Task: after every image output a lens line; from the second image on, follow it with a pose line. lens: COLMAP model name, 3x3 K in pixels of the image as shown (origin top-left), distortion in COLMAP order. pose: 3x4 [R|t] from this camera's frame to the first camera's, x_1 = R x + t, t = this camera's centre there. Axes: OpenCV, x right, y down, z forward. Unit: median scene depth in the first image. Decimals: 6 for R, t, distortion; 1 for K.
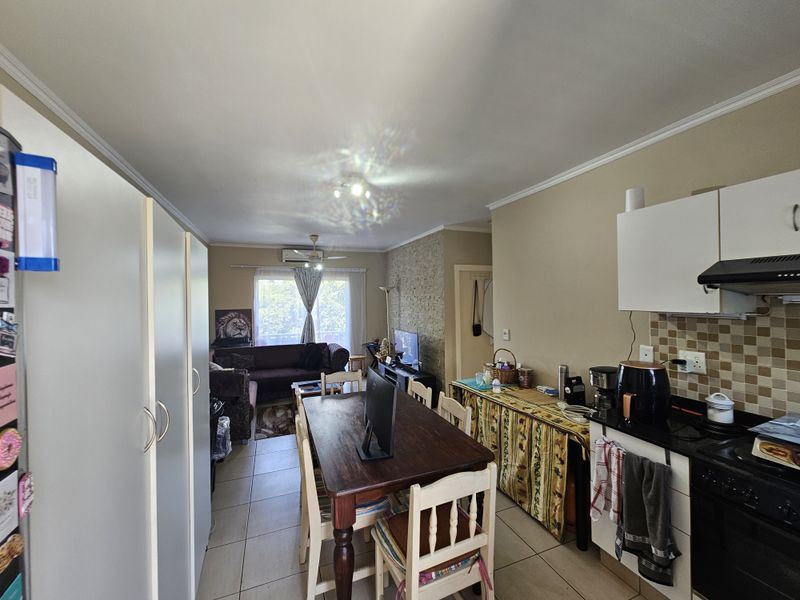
lens RADIAL K [[326.2, 0, 402.8], [0, 326.2, 298.6], [0, 0, 1]] dist [0.001033, -0.001494]
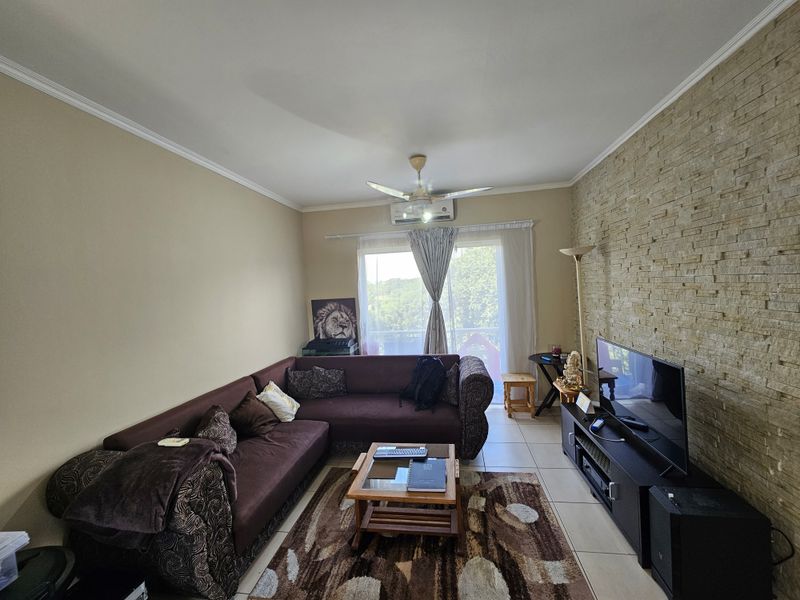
lens RADIAL K [[326.2, 0, 402.4], [0, 326.2, 296.8], [0, 0, 1]] dist [0.001033, -0.001494]
pose [[0.854656, -0.018753, -0.518855, -0.019937], [0.045098, 0.998252, 0.038205, 0.007854], [0.517232, -0.056052, 0.854008, 0.455289]]
